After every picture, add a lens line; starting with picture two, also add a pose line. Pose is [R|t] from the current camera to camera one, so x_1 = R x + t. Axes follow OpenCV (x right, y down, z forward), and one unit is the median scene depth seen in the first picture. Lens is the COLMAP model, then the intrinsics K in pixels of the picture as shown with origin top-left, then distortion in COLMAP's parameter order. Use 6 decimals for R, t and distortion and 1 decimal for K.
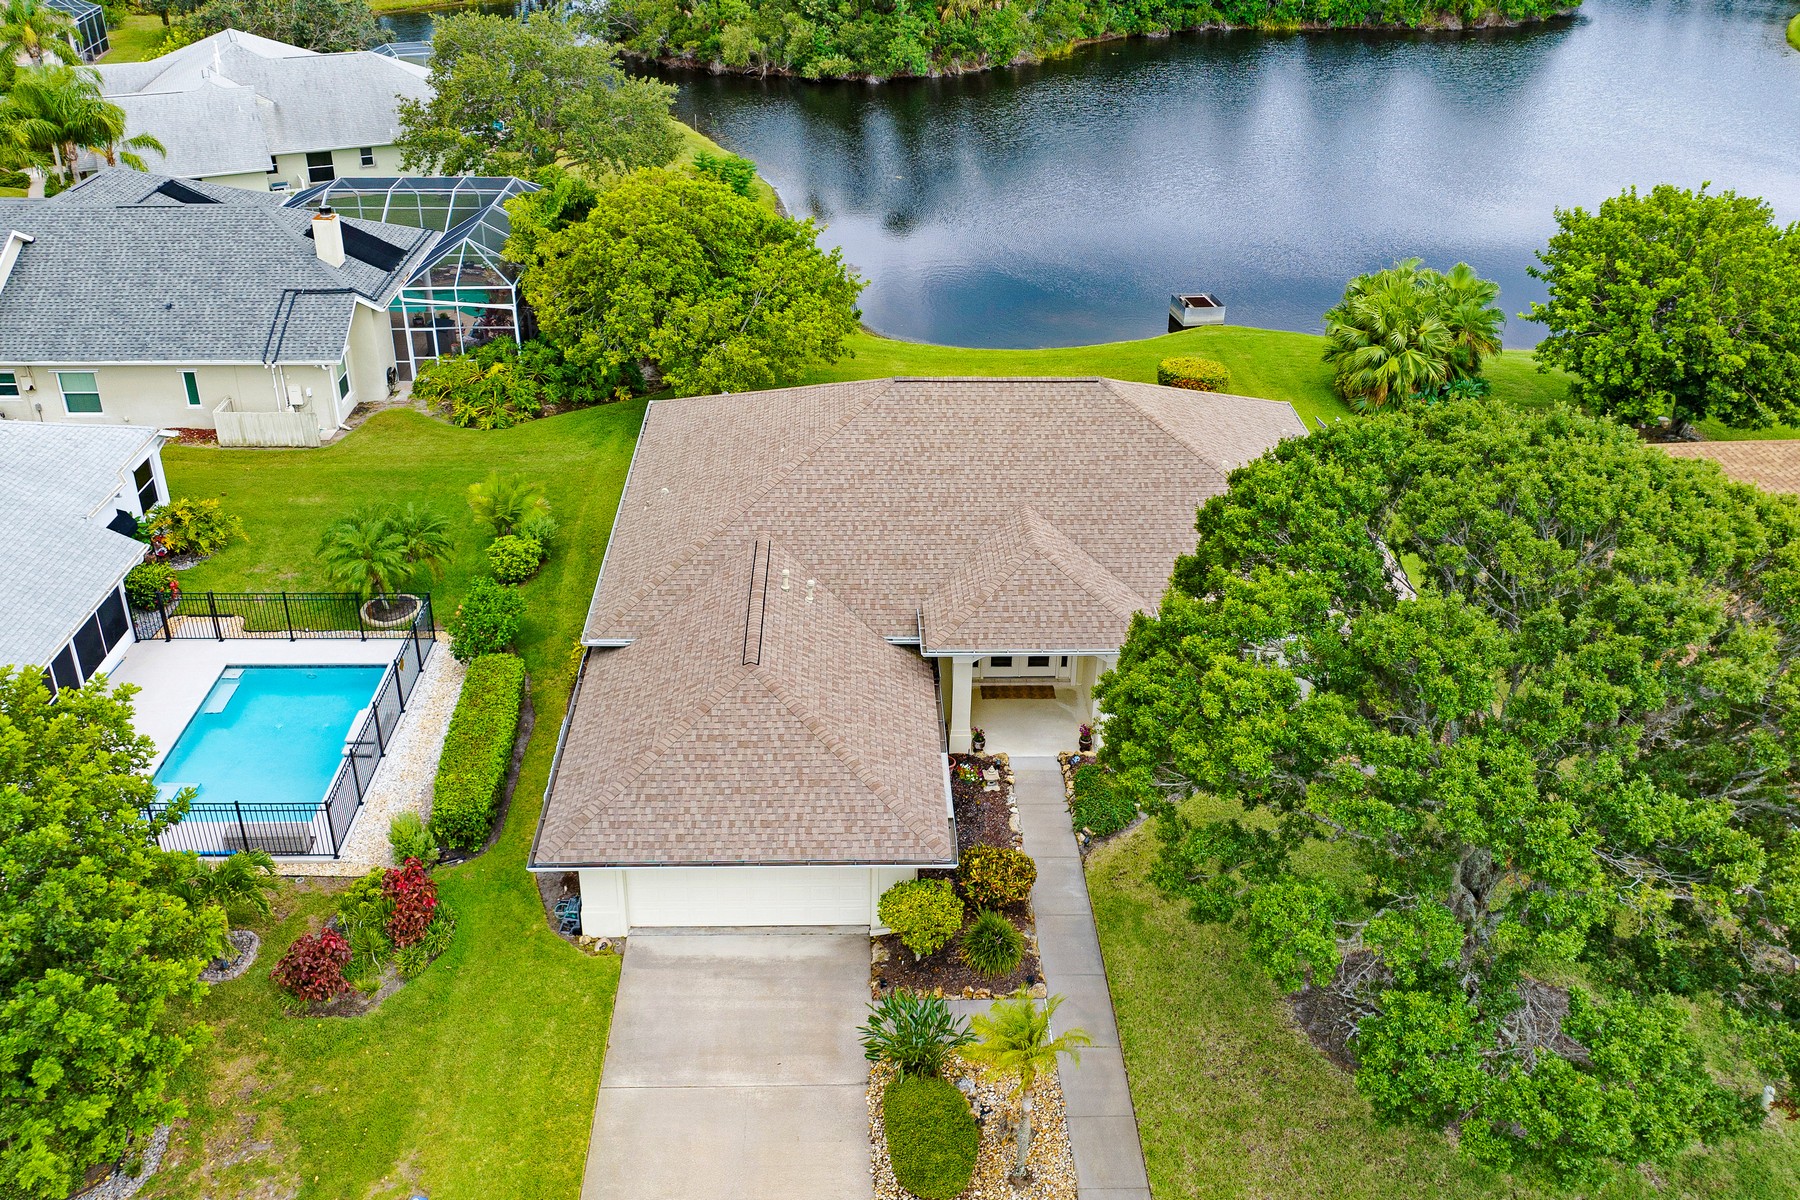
lens RADIAL K [[1559.3, 0, 904.4], [0, 1559.3, 599.8], [0, 0, 1]] dist [-0.007157, -0.011850]
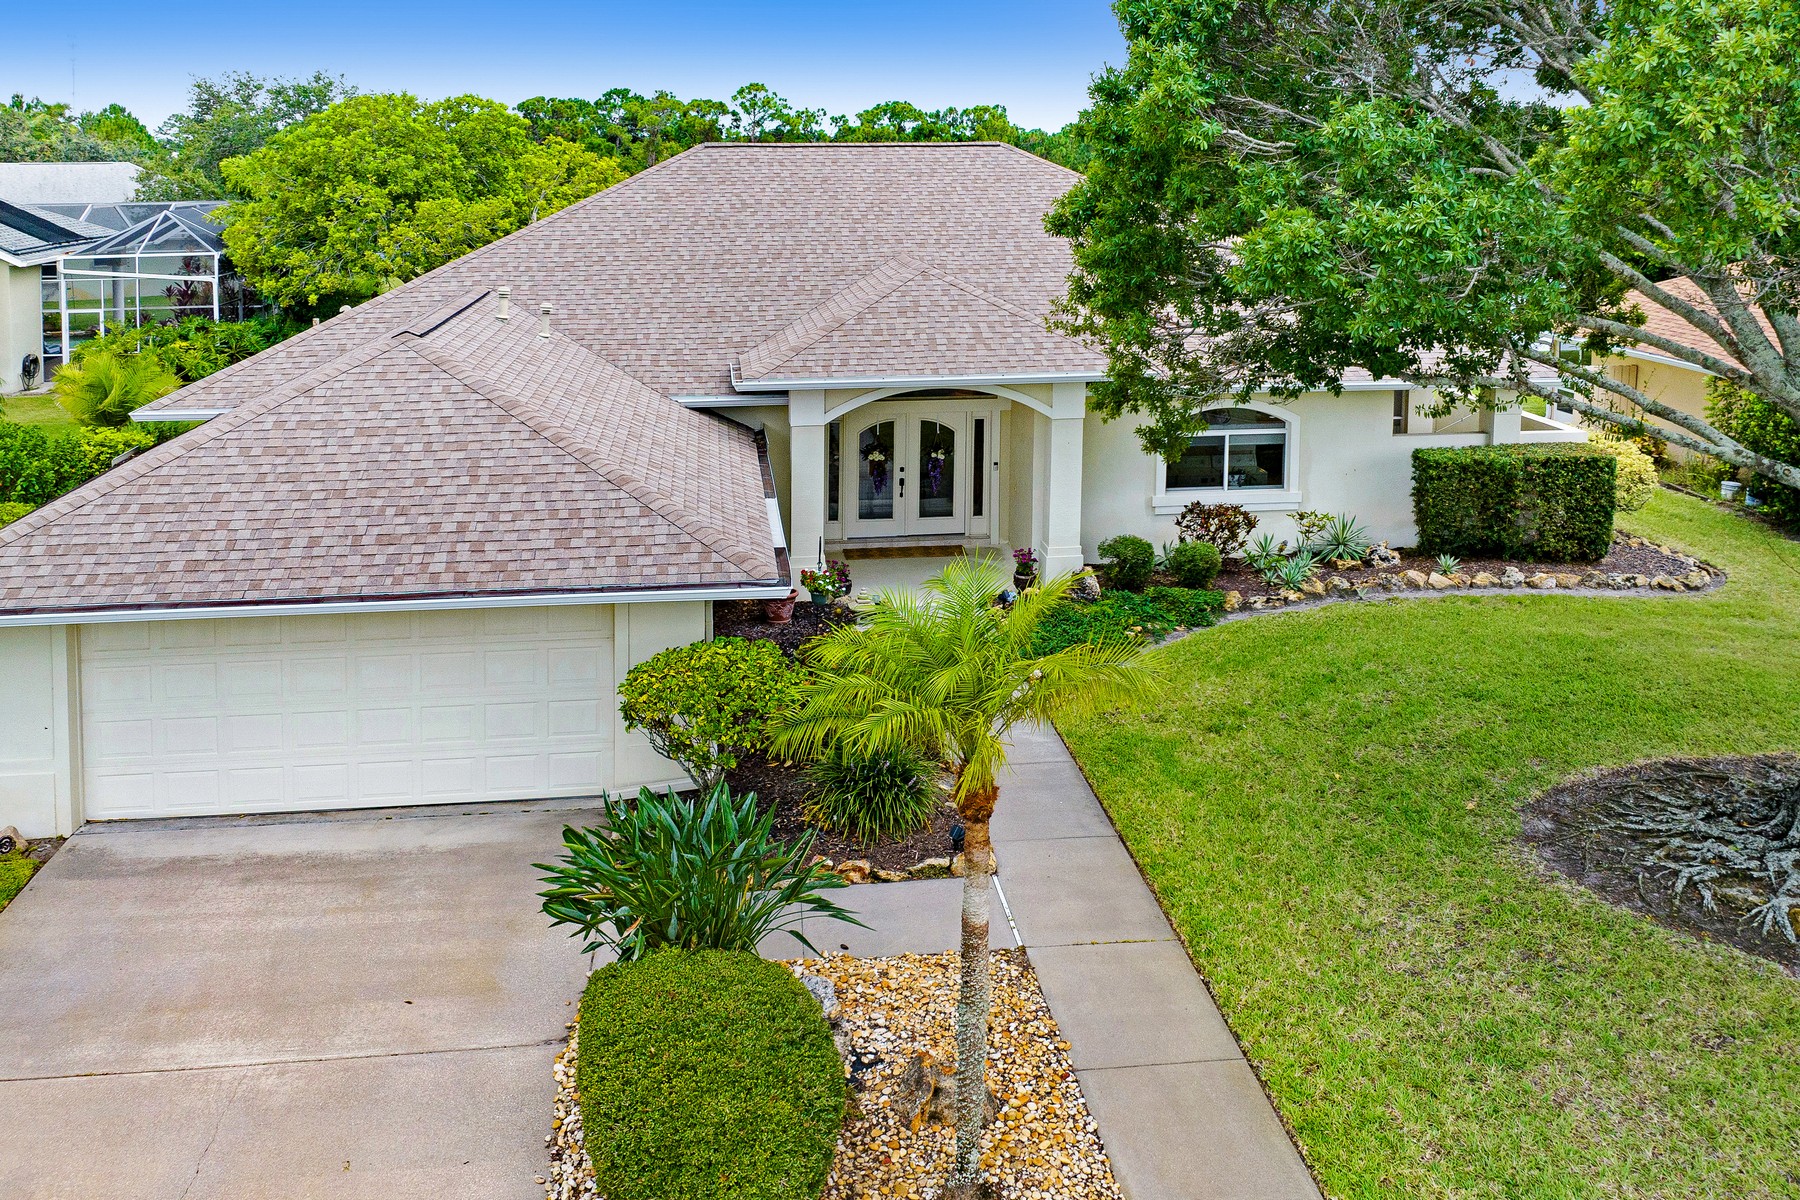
lens RADIAL K [[1559.3, 0, 932.7], [0, 1559.3, 394.0], [0, 0, 1]] dist [-0.007157, -0.011850]
pose [[0.994719, -0.014628, 0.101591, 0.028978], [0.052206, 0.924297, -0.378087, 0.289814], [-0.088370, 0.381394, 0.920179, 0.527499]]
